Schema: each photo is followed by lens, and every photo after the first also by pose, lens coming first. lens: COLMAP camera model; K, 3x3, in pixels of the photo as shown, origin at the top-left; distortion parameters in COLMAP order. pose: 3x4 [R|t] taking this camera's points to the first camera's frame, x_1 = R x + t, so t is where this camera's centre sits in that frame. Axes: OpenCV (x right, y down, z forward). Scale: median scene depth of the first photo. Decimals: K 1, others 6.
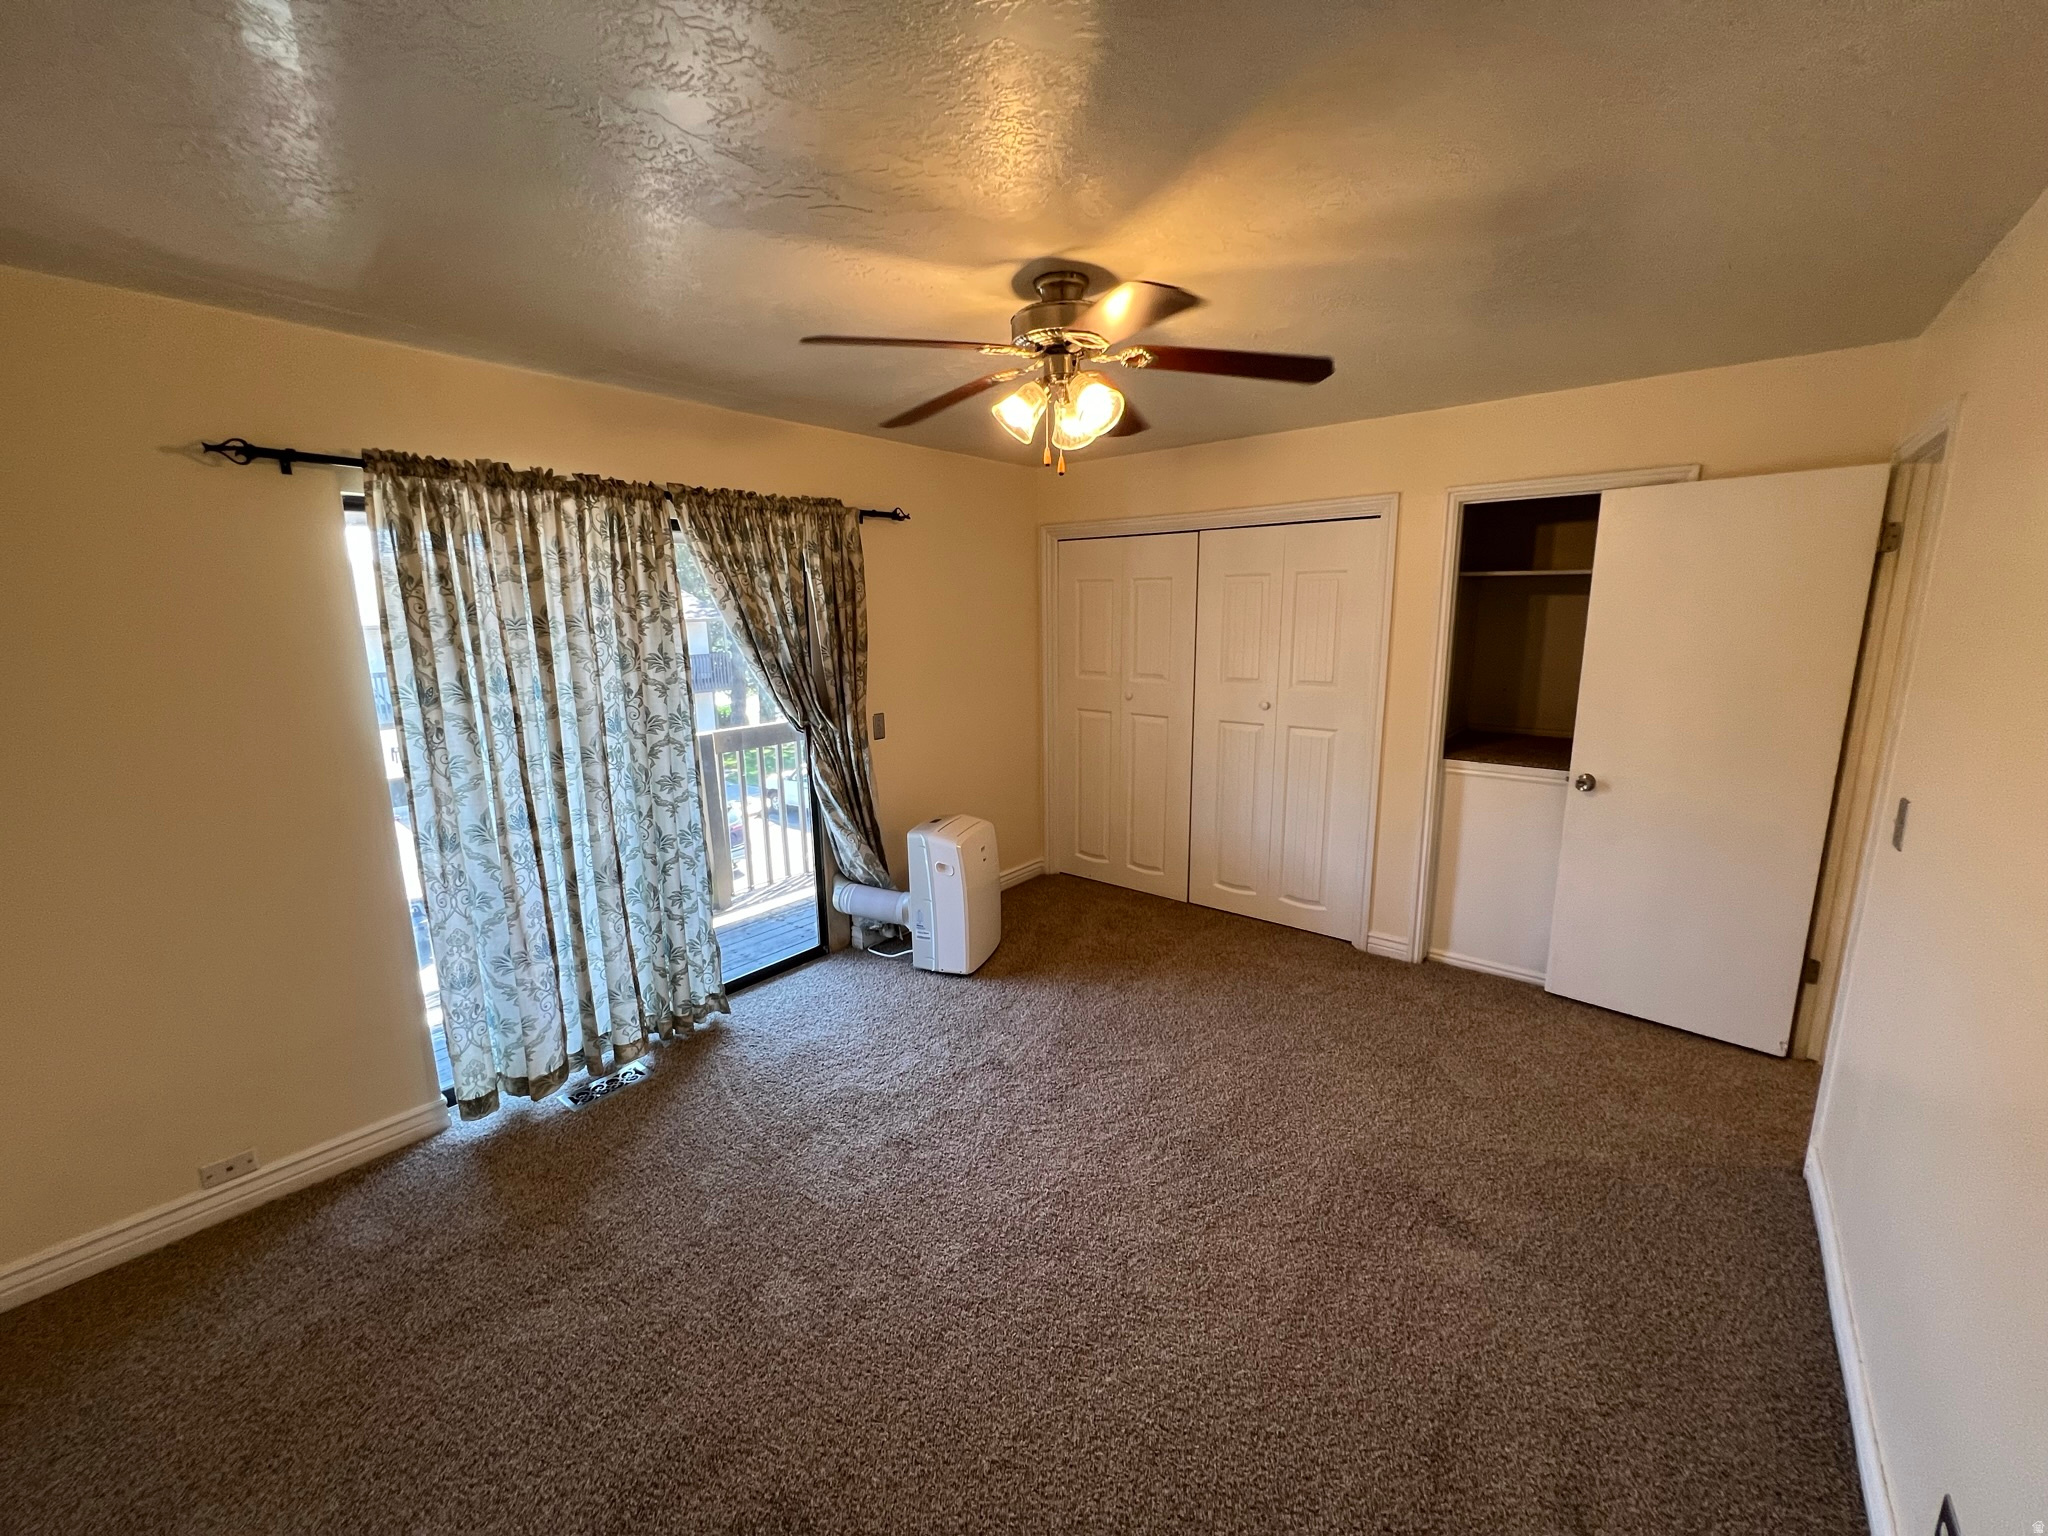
lens RADIAL K [[815.7, 0, 1031.5], [0, 815.7, 763.2], [0, 0, 1]] dist [-0.001008, 0.000439]
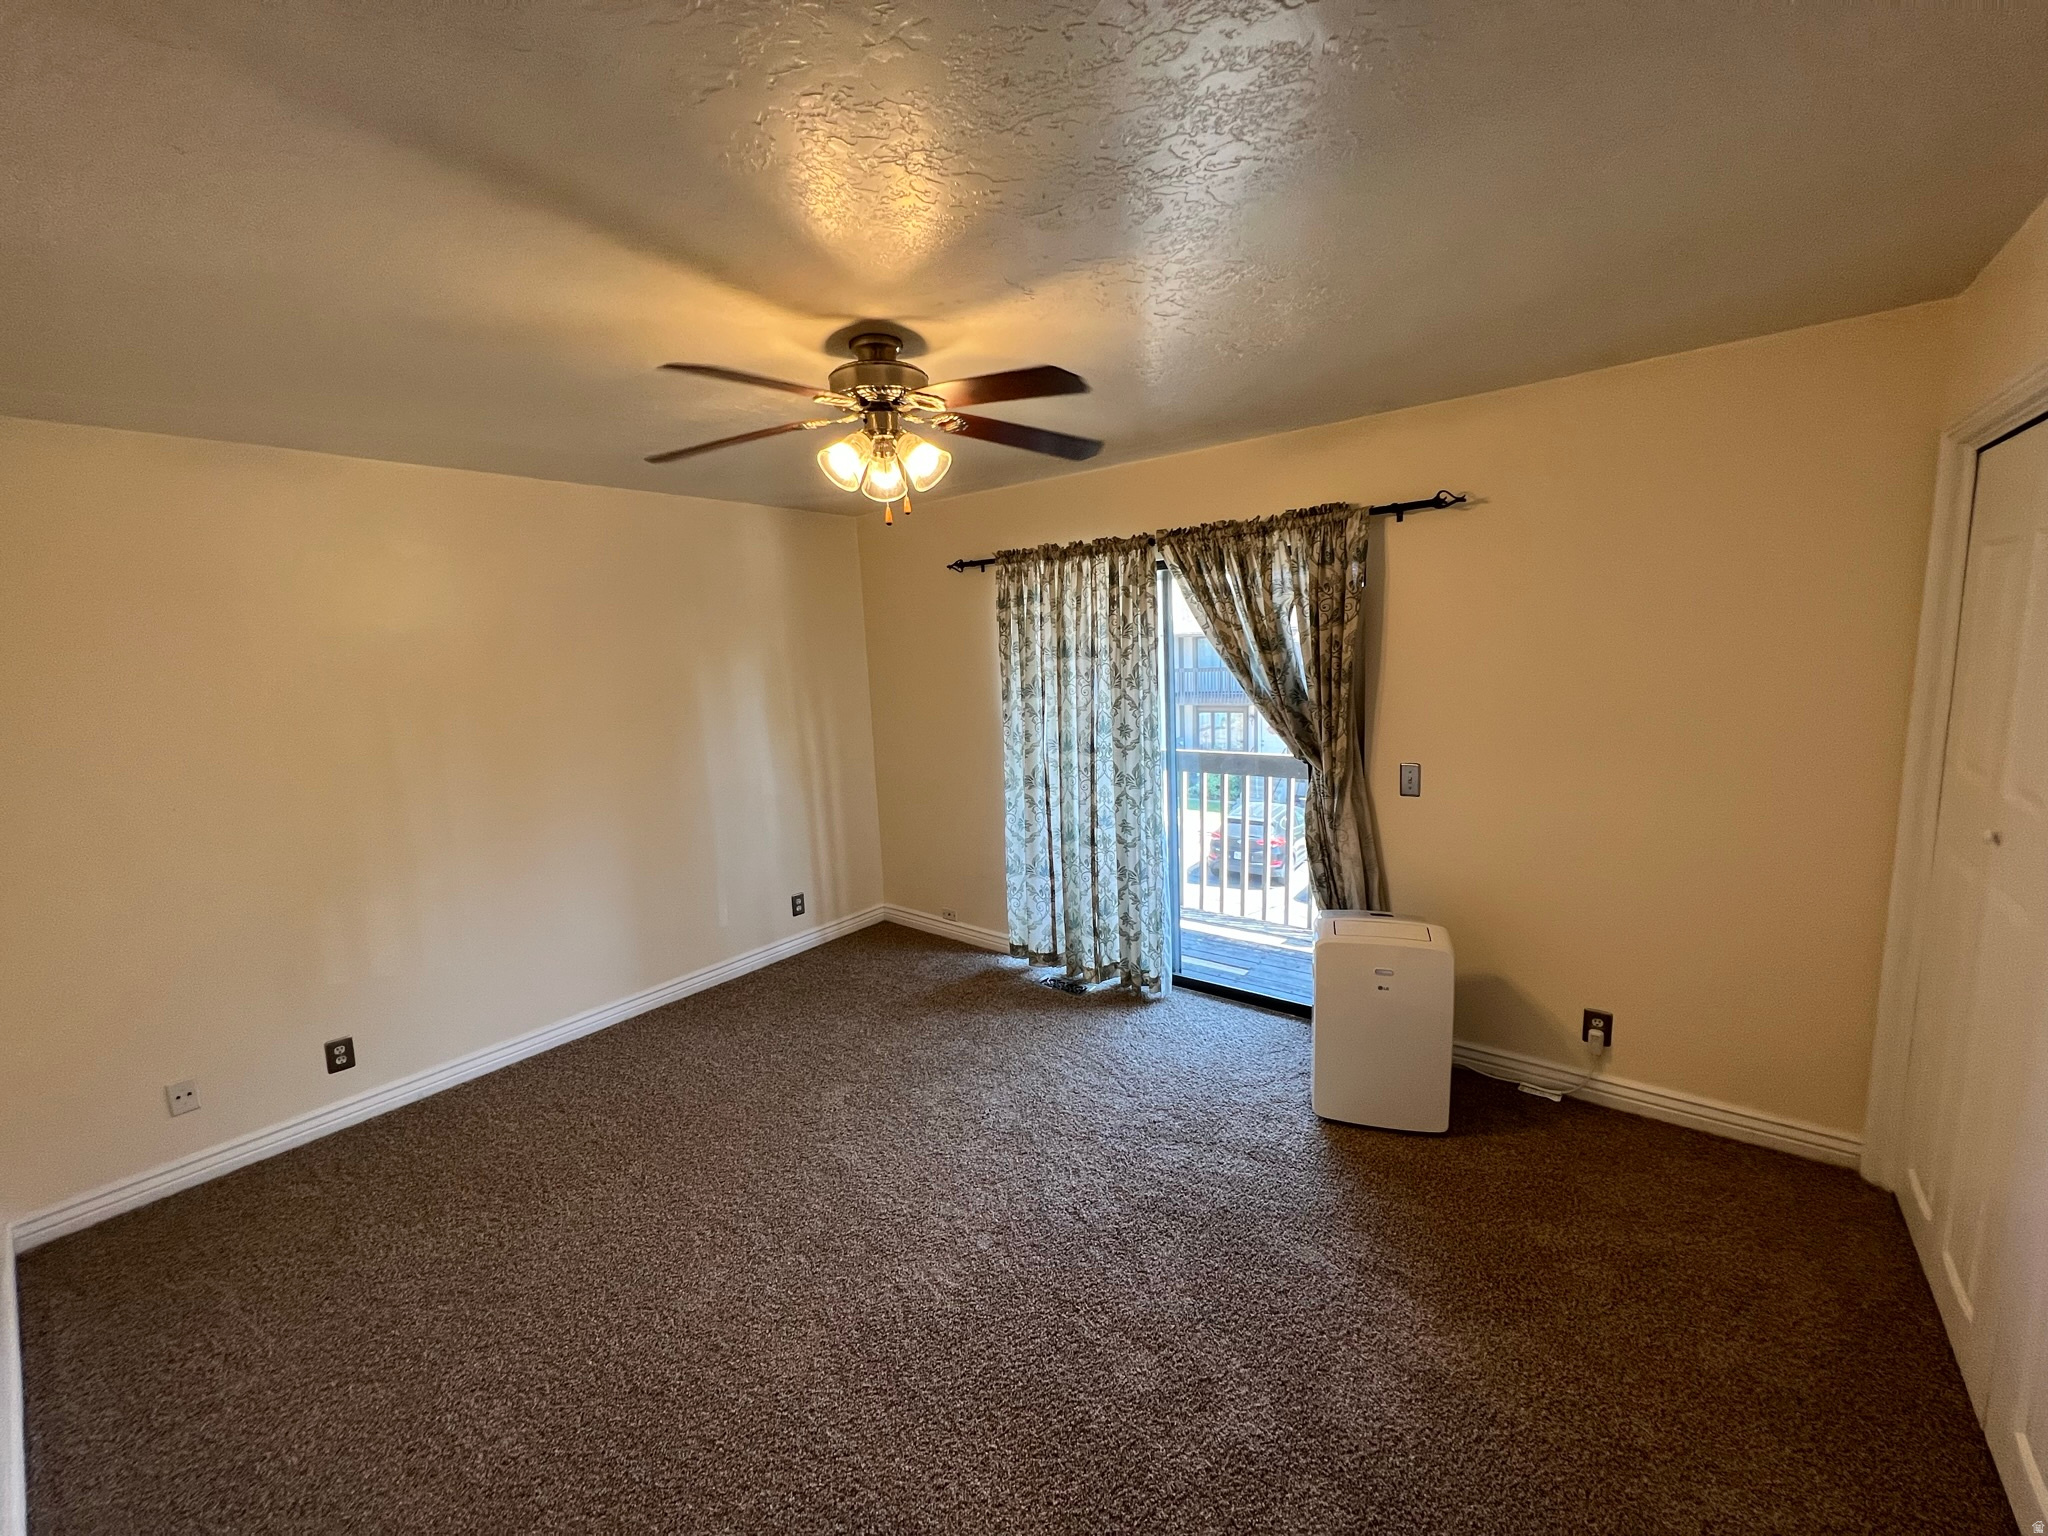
lens RADIAL K [[815.7, 0, 1040.0], [0, 815.7, 777.1], [0, 0, 1]] dist [-0.001008, 0.000439]
pose [[0.017389, 0.165645, -0.986032, 0.755500], [-0.152393, 0.975098, 0.161120, -0.159696], [0.988167, 0.147463, 0.042199, 0.827148]]
